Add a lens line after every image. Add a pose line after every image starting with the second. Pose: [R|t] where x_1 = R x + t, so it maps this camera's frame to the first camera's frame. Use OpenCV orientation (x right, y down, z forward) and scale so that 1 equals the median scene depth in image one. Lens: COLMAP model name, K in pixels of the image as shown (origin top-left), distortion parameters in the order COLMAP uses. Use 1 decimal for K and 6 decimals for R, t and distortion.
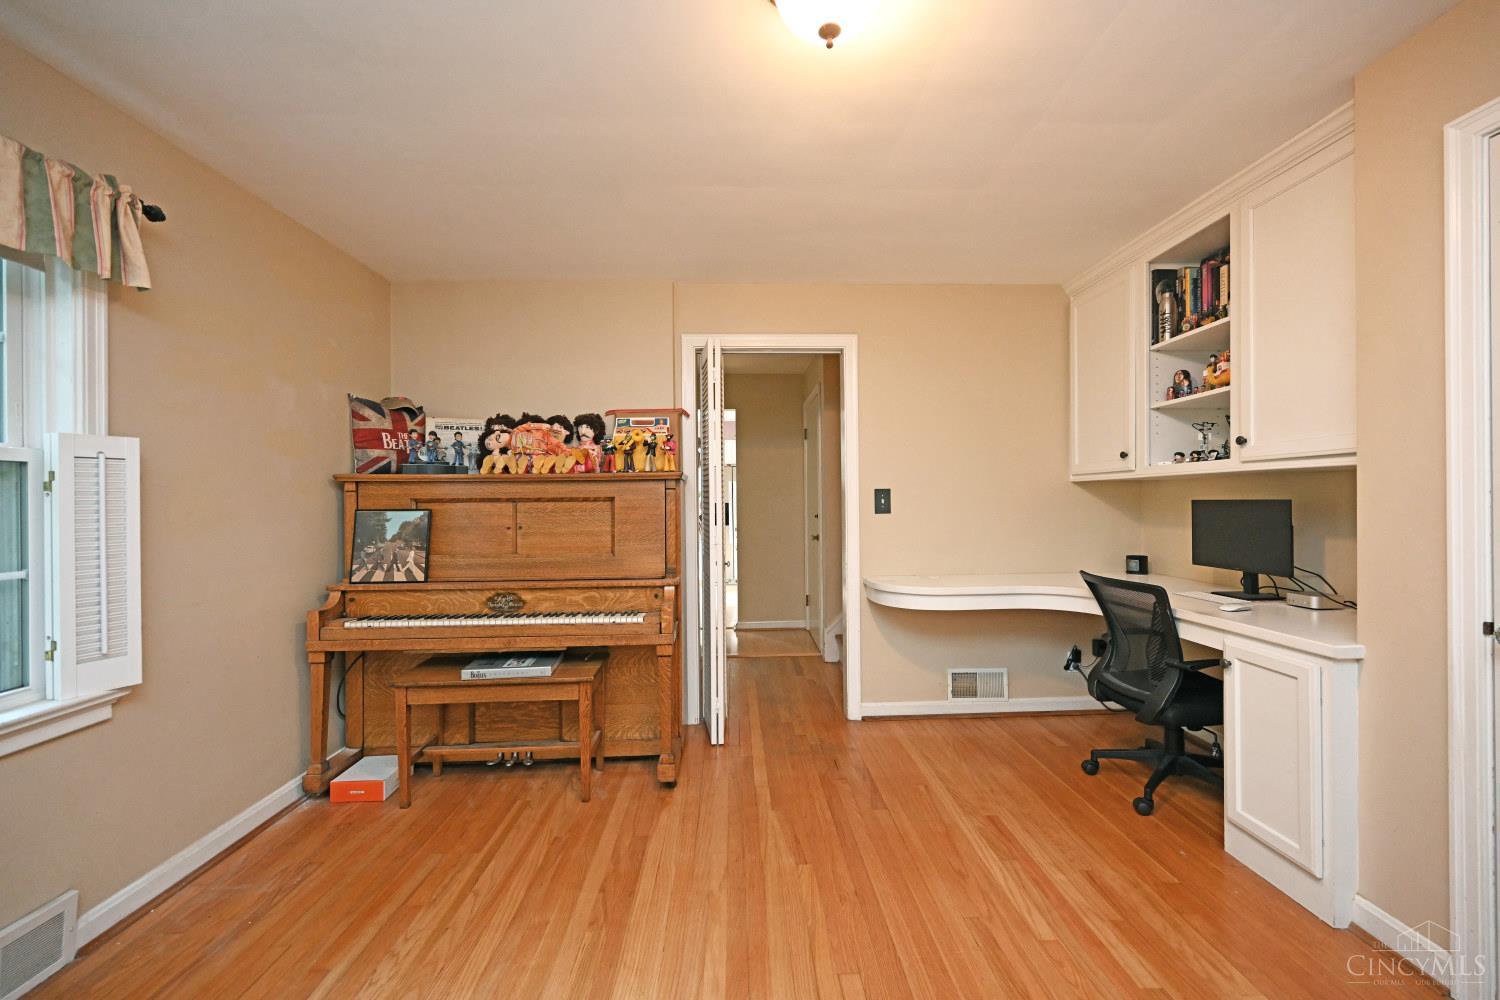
lens RADIAL K [[594.3, 0, 750.0], [0, 594.3, 500.0], [0, 0, 1]] dist [-0.002328, 0.000033]
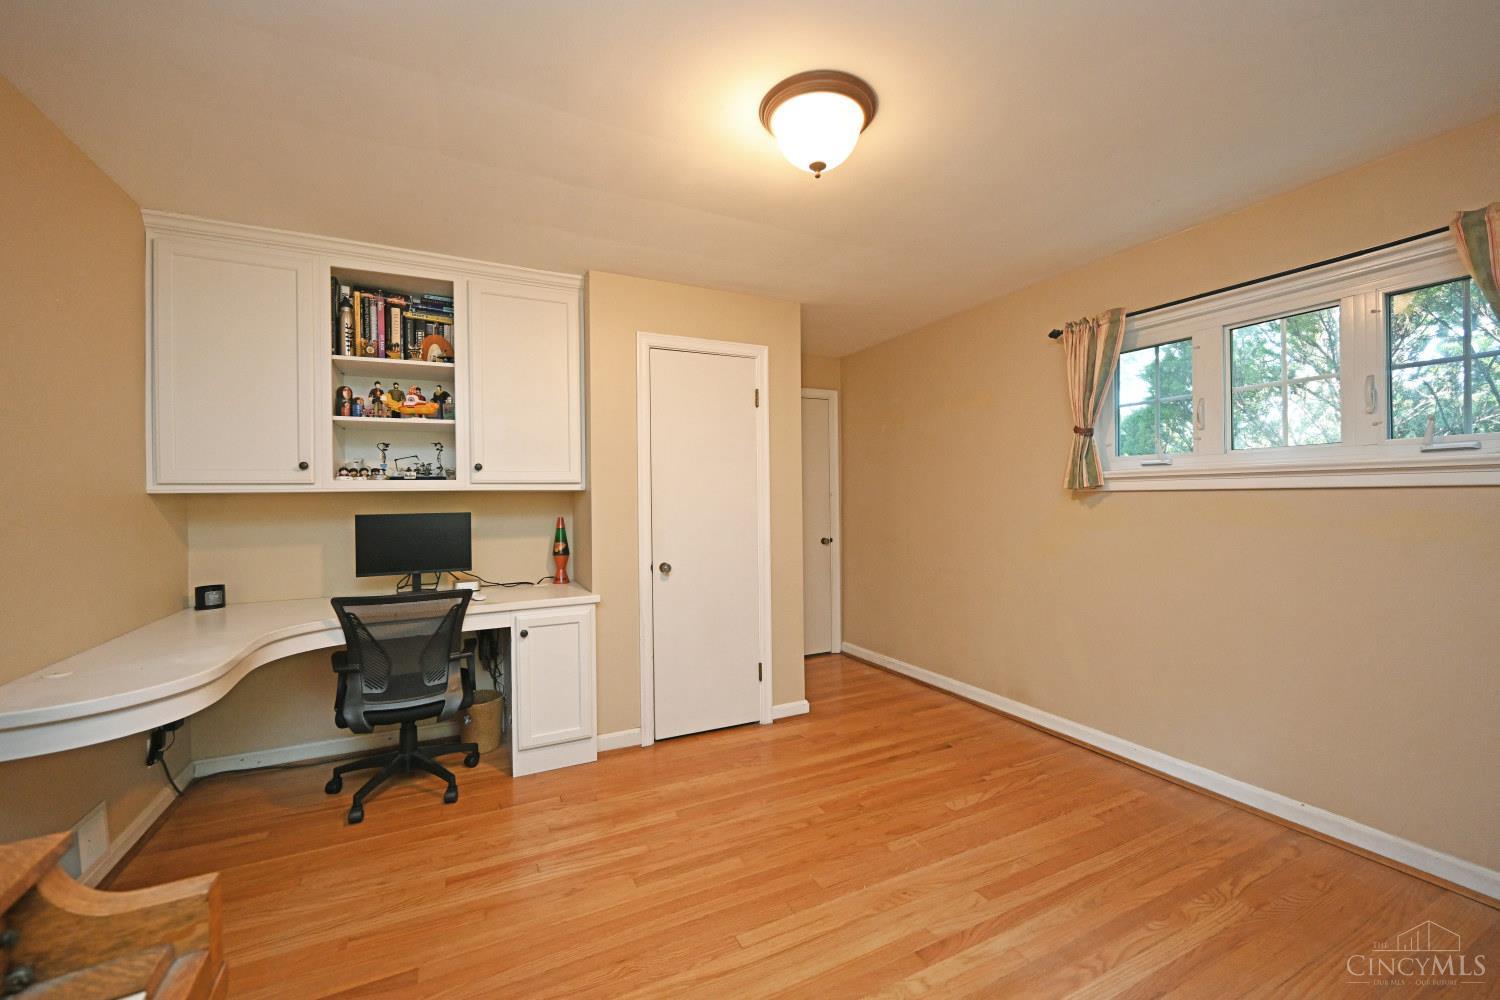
lens RADIAL K [[594.3, 0, 750.0], [0, 594.3, 500.0], [0, 0, 1]] dist [-0.002328, 0.000033]
pose [[-0.404228, 0.005580, 0.914641, -0.647784], [0.012805, 0.999918, -0.000441, -0.022368], [-0.914569, 0.011534, -0.404266, 1.064131]]
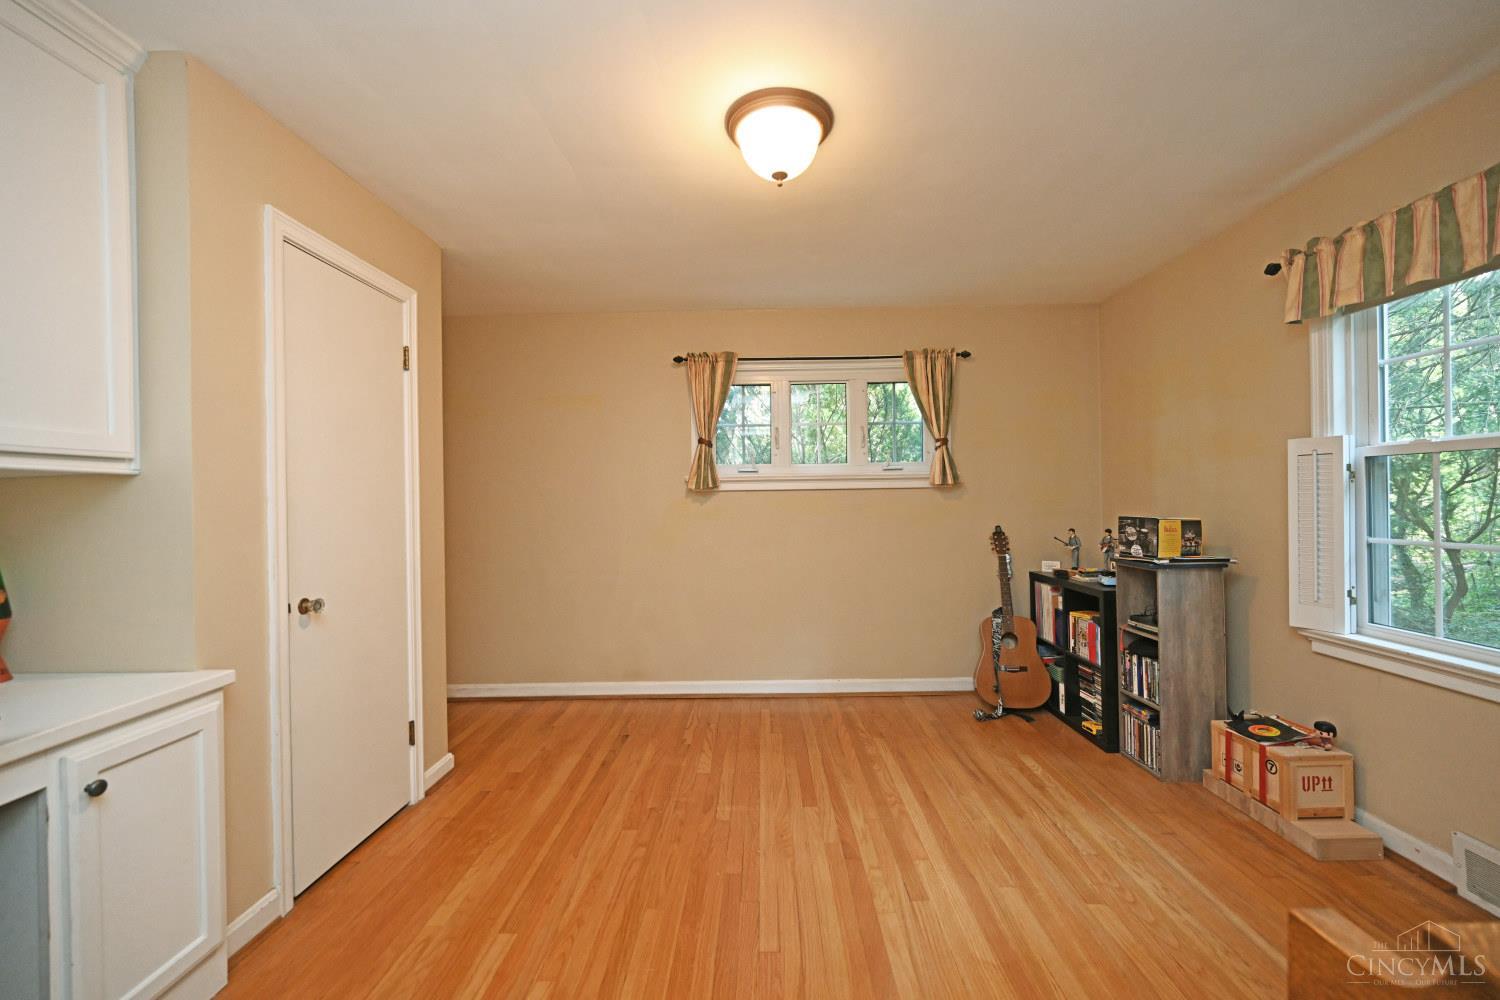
lens RADIAL K [[601.8, 0, 750.0], [0, 601.8, 500.0], [0, 0, 1]] dist [-0.007135, 0.000013]
pose [[-0.997761, 0.019566, 0.063955, 0.087989], [0.019687, 0.999805, 0.001266, -0.005750], [-0.063918, 0.002522, -0.997952, 1.547232]]
